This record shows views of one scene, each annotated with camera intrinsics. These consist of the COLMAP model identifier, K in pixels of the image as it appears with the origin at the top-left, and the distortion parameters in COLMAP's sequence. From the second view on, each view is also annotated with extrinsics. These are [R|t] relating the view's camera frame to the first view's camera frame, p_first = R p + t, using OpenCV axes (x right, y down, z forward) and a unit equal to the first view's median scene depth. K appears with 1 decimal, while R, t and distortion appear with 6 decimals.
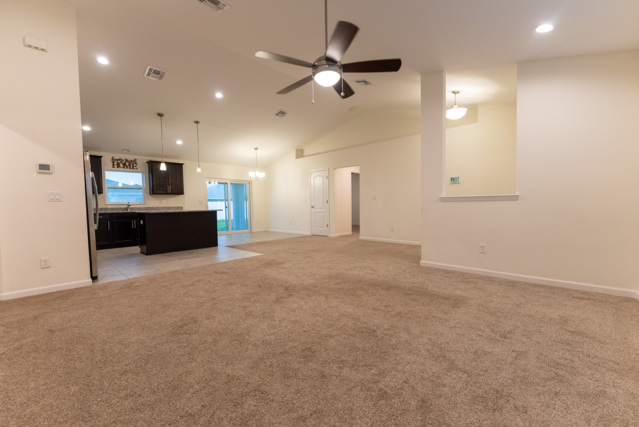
lens RADIAL K [[256.8, 0, 320.9], [0, 256.8, 214.0], [0, 0, 1]] dist [0.000873, -0.000180]
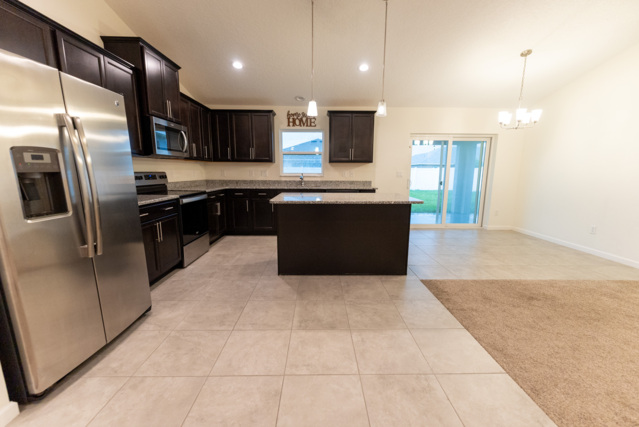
lens RADIAL K [[256.8, 0, 322.3], [0, 256.8, 215.0], [0, 0, 1]] dist [0.000873, -0.000180]
pose [[0.694057, 0.149801, -0.704163, -0.156824], [-0.043520, 0.985053, 0.166660, -0.048982], [0.718604, -0.085026, 0.690202, 0.468664]]
